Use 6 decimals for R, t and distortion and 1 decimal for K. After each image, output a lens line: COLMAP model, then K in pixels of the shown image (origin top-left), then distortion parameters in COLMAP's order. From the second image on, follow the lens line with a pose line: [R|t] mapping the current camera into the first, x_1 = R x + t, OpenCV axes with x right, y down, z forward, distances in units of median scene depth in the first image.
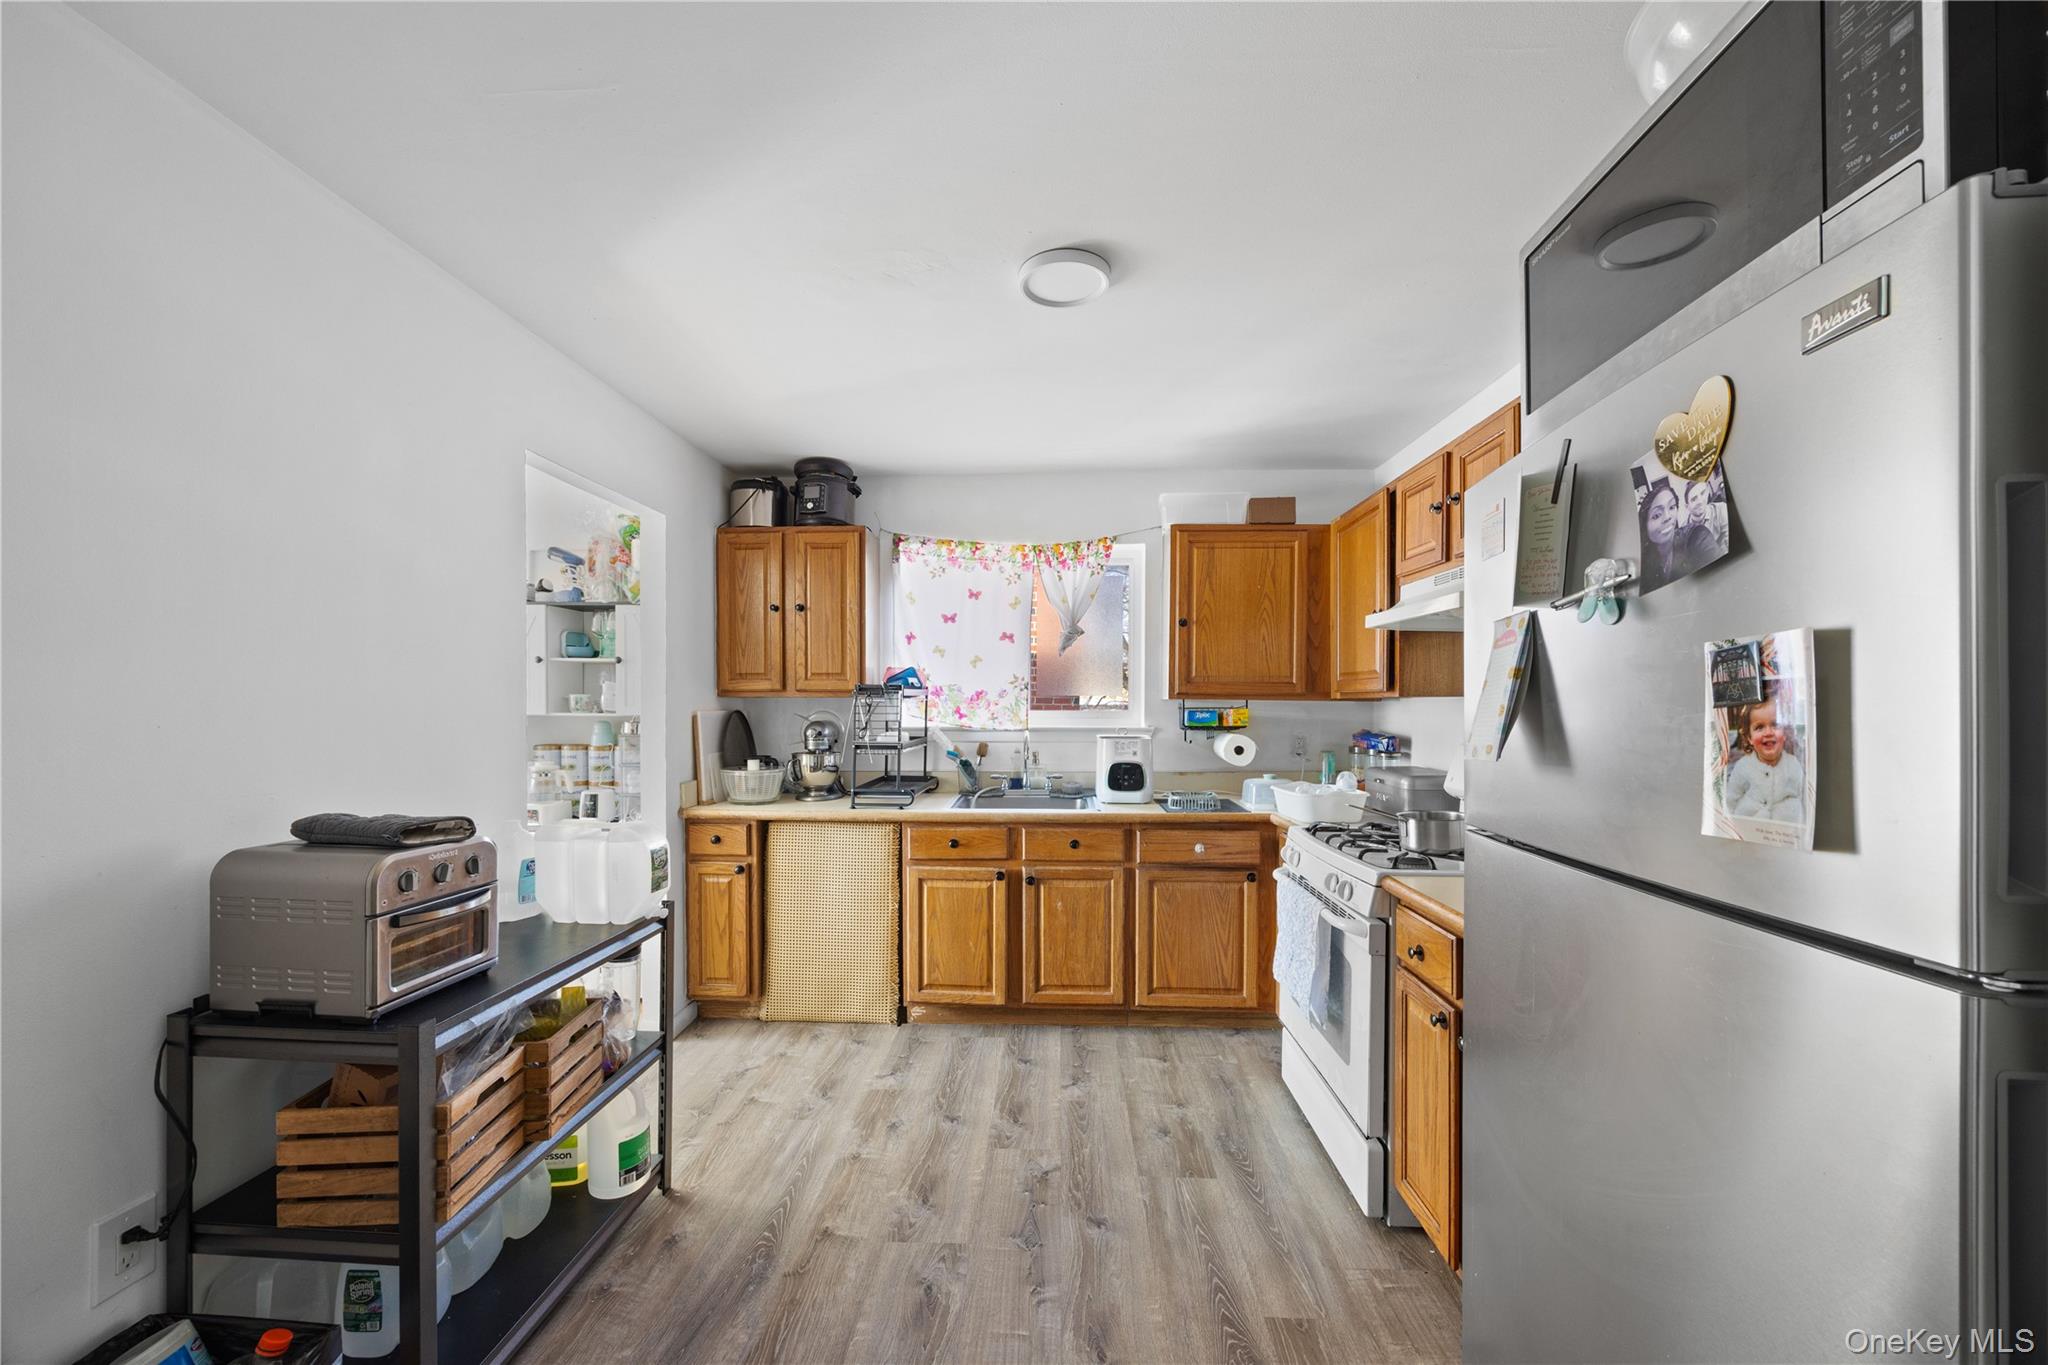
lens RADIAL K [[792.5, 0, 1024.8], [0, 792.5, 701.3], [0, 0, 1]] dist [-0.000633, -0.000149]
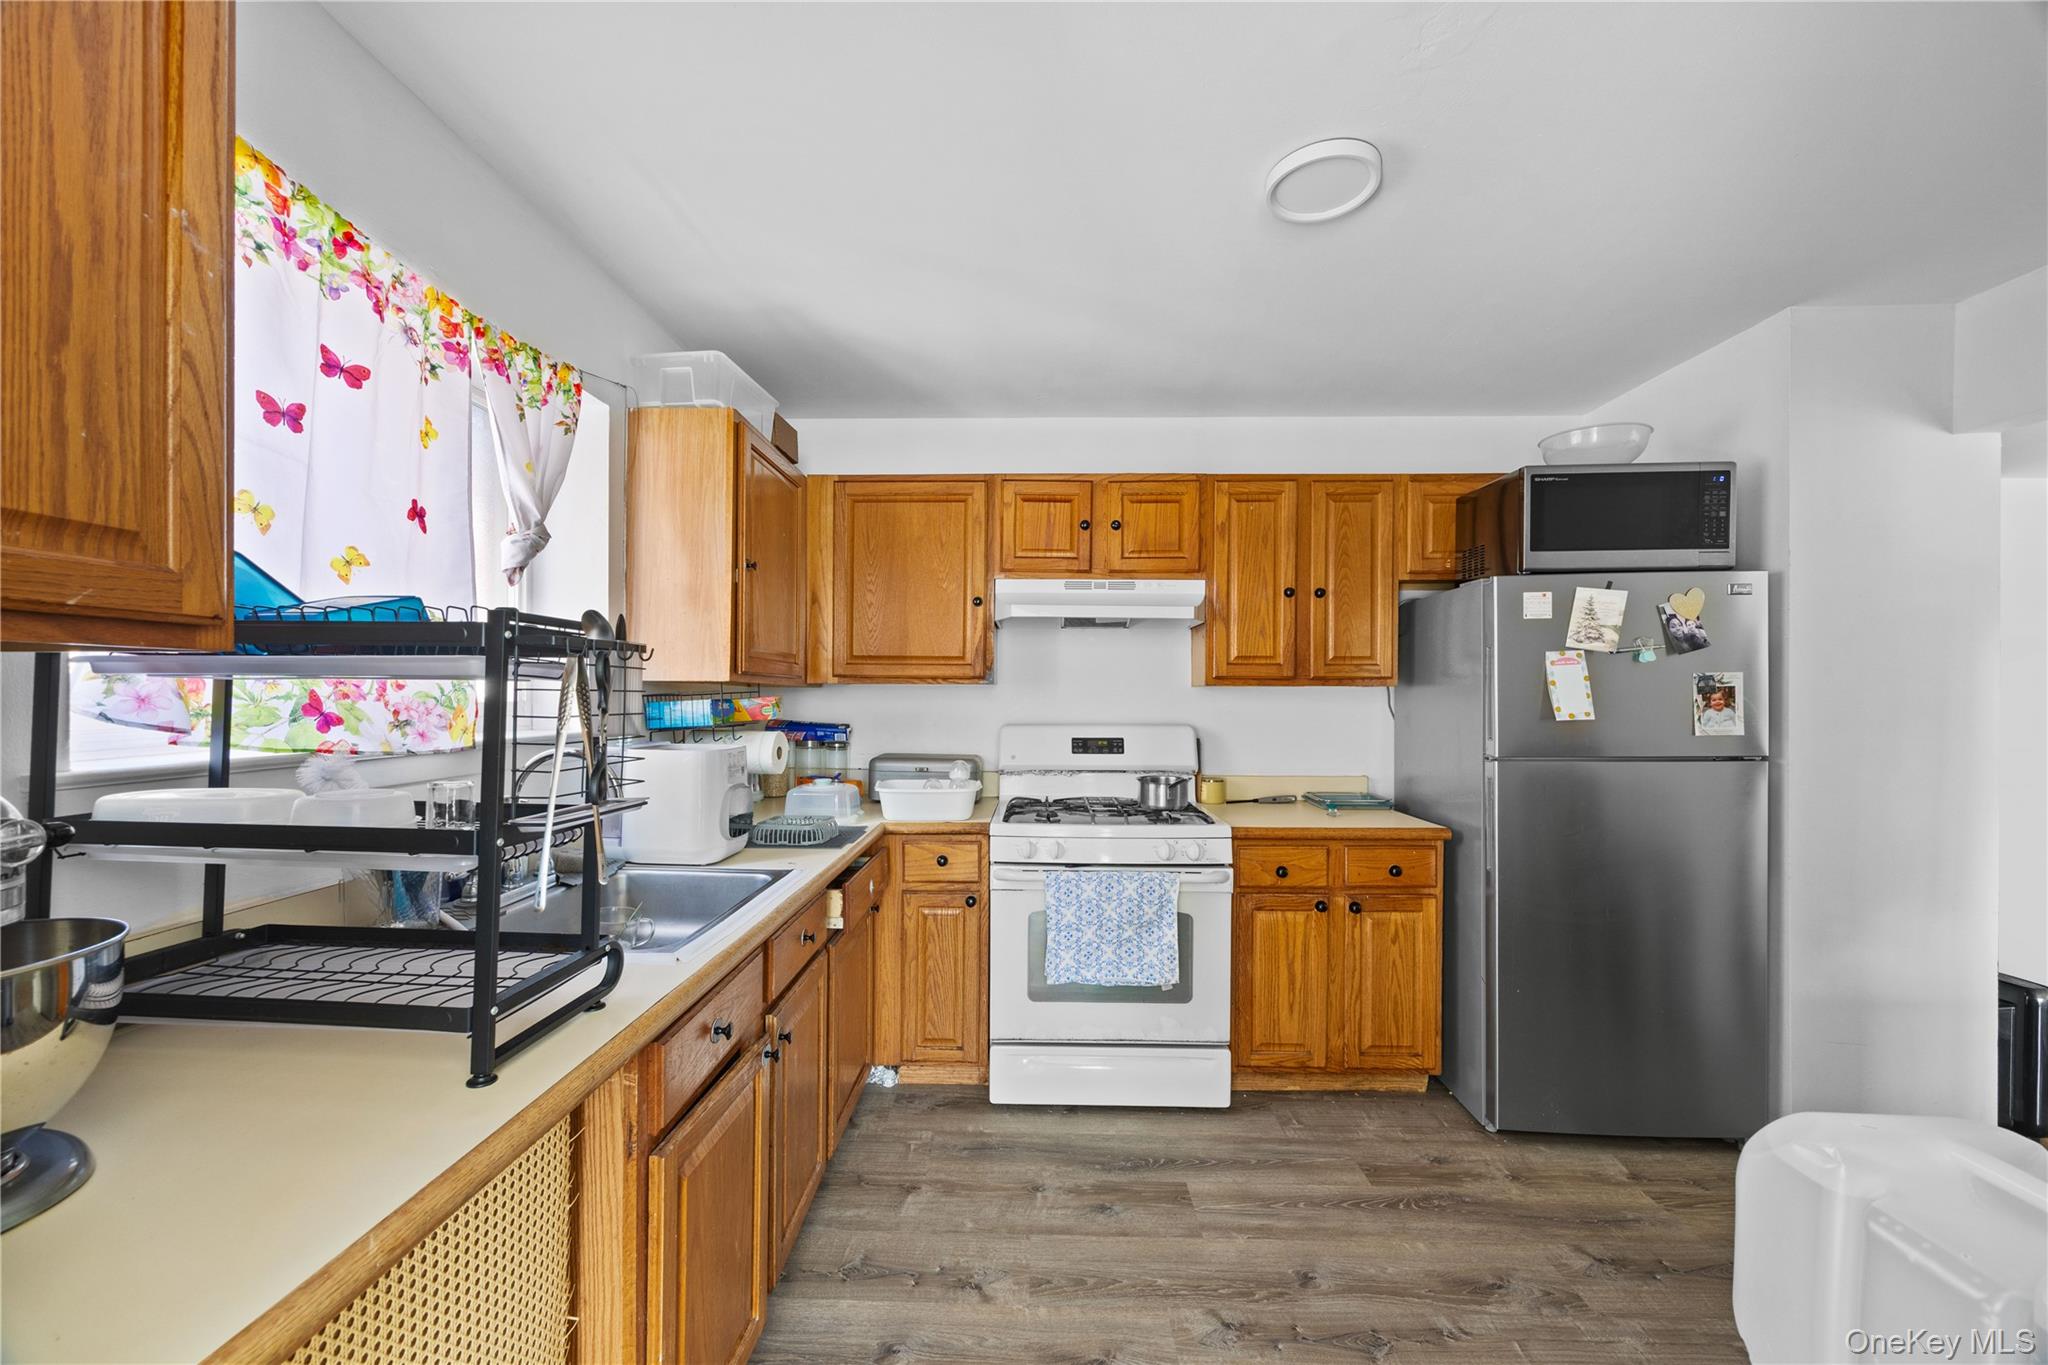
lens RADIAL K [[783.4, 0, 1017.2], [0, 783.4, 691.5], [0, 0, 1]] dist [0.000050, -0.000024]
pose [[-0.019618, 0.001325, 0.999807, -0.720914], [-0.007400, 0.999972, -0.001470, 0.006986], [-0.999780, -0.007427, -0.019607, 1.249298]]
